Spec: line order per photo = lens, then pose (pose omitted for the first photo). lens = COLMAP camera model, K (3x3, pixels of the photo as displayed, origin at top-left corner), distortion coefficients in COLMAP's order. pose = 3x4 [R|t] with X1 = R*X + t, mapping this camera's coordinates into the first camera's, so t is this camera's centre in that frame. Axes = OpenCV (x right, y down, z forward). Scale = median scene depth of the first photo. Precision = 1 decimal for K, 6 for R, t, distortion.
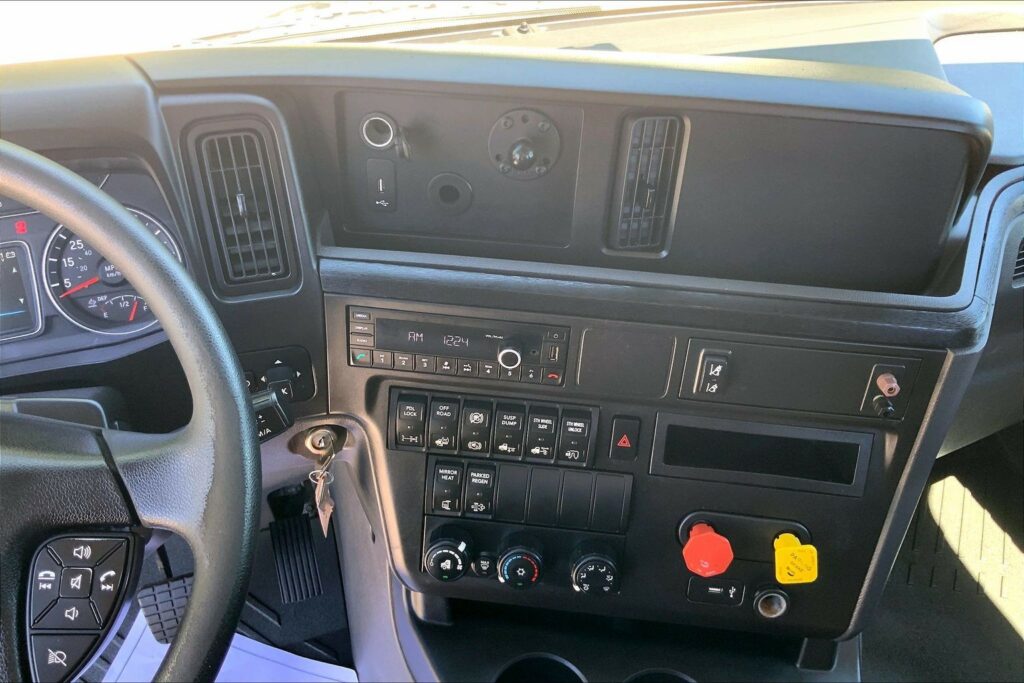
lens RADIAL K [[877.8, 0, 512.0], [0, 877.8, 341.5], [0, 0, 1]] dist [0.091720, -0.204913]
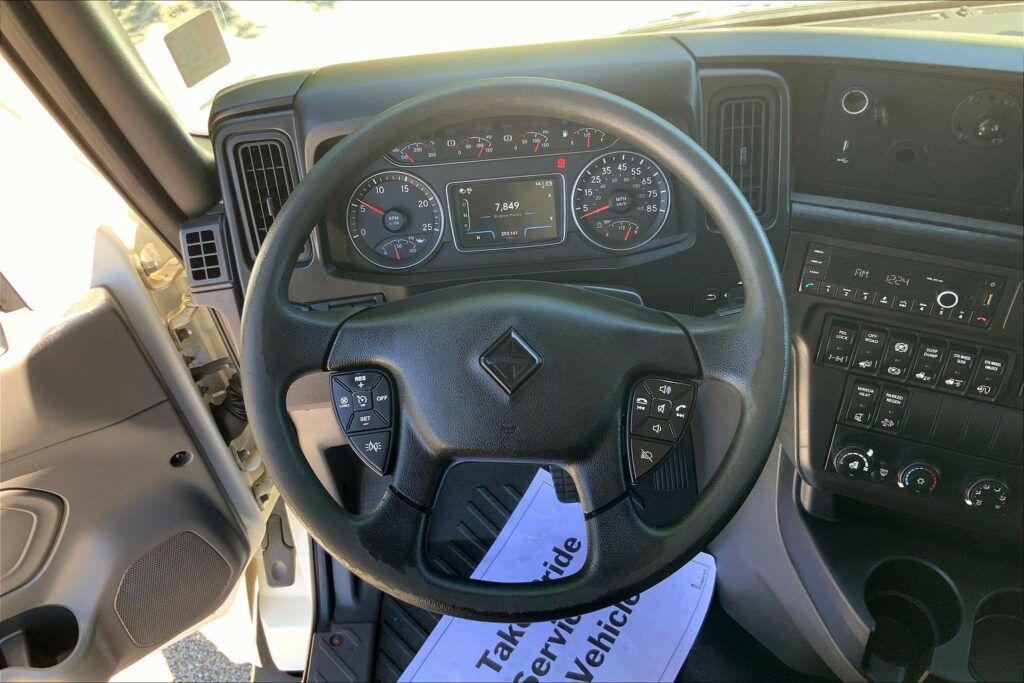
lens RADIAL K [[857.0, 0, 513.2], [0, 857.0, 346.5], [0, 0, 1]] dist [0.088832, -0.208118]
pose [[0.949102, 0.124479, -0.289328, -0.200360], [-0.107291, 0.991426, 0.074591, 0.054965], [0.296133, -0.039753, 0.954319, -0.270296]]
